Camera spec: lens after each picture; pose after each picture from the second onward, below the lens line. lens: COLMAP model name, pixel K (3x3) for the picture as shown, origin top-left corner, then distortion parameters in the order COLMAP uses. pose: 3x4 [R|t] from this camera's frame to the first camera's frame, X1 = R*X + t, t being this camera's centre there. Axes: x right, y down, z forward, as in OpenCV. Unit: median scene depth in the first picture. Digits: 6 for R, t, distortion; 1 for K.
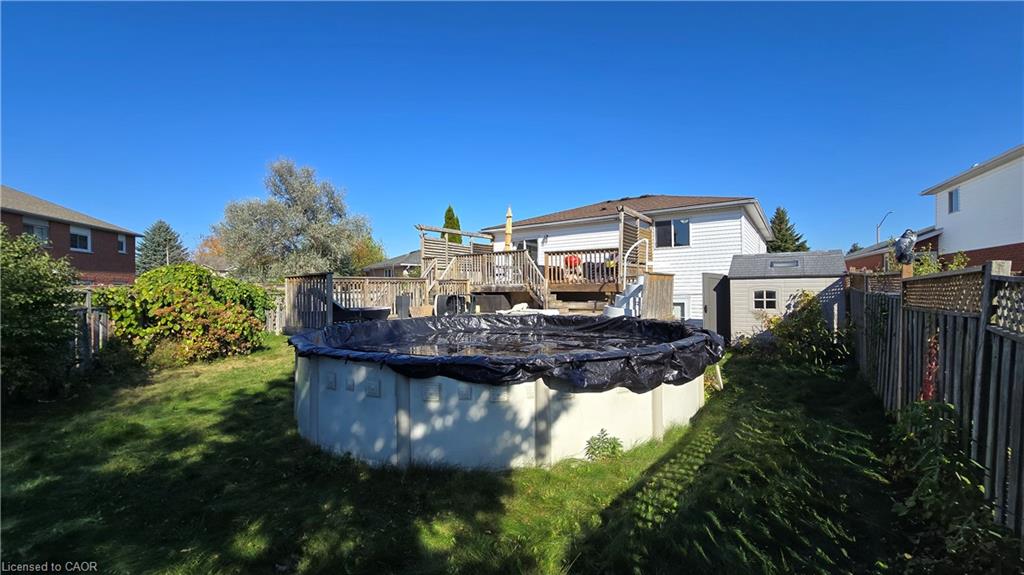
lens RADIAL K [[421.4, 0, 511.6], [0, 421.4, 296.3], [0, 0, 1]] dist [-0.007908, -0.000499]
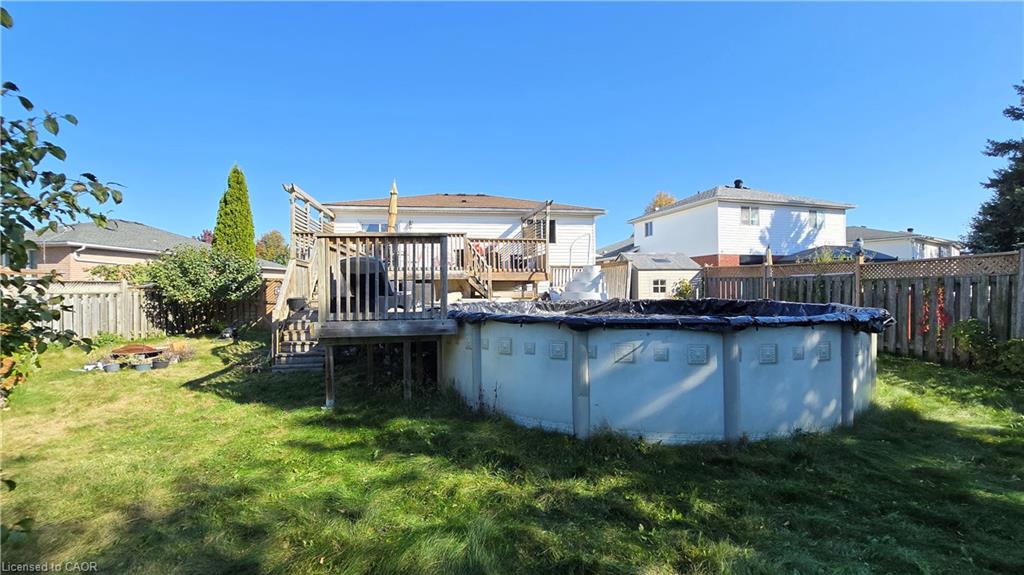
lens RADIAL K [[421.4, 0, 512.5], [0, 421.4, 284.0], [0, 0, 1]] dist [-0.007908, -0.000499]
pose [[0.716381, 0.011764, 0.697611, -0.680641], [0.014269, 0.999402, -0.031507, 0.037110], [-0.697564, 0.032525, 0.715784, 0.360207]]
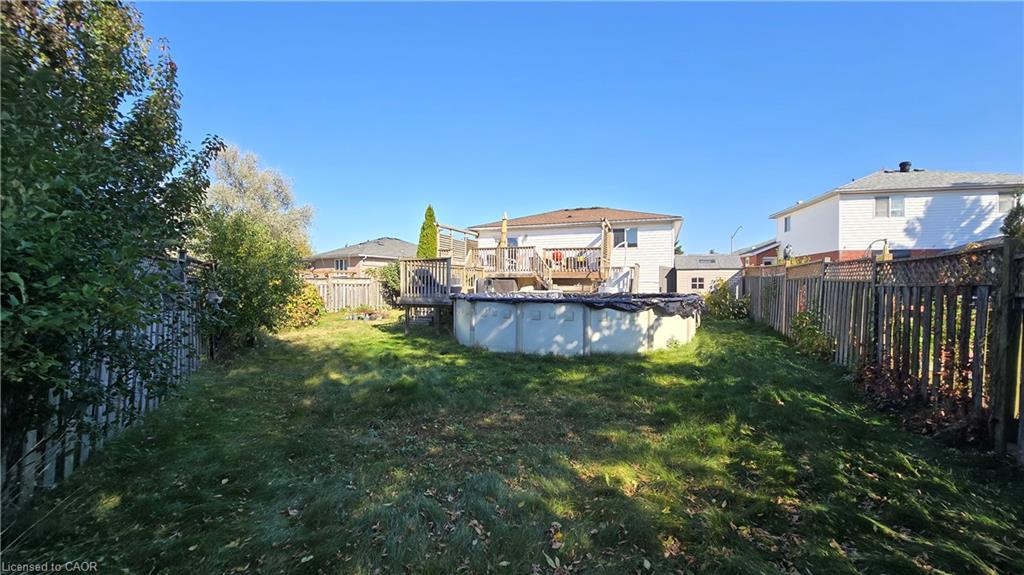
lens RADIAL K [[421.4, 0, 512.7], [0, 421.4, 289.8], [0, 0, 1]] dist [-0.007908, -0.000499]
pose [[0.966754, 0.009201, 0.255541, -0.484899], [-0.007767, 0.999948, -0.006621, 0.049259], [-0.255589, 0.004416, 0.966776, -0.365810]]
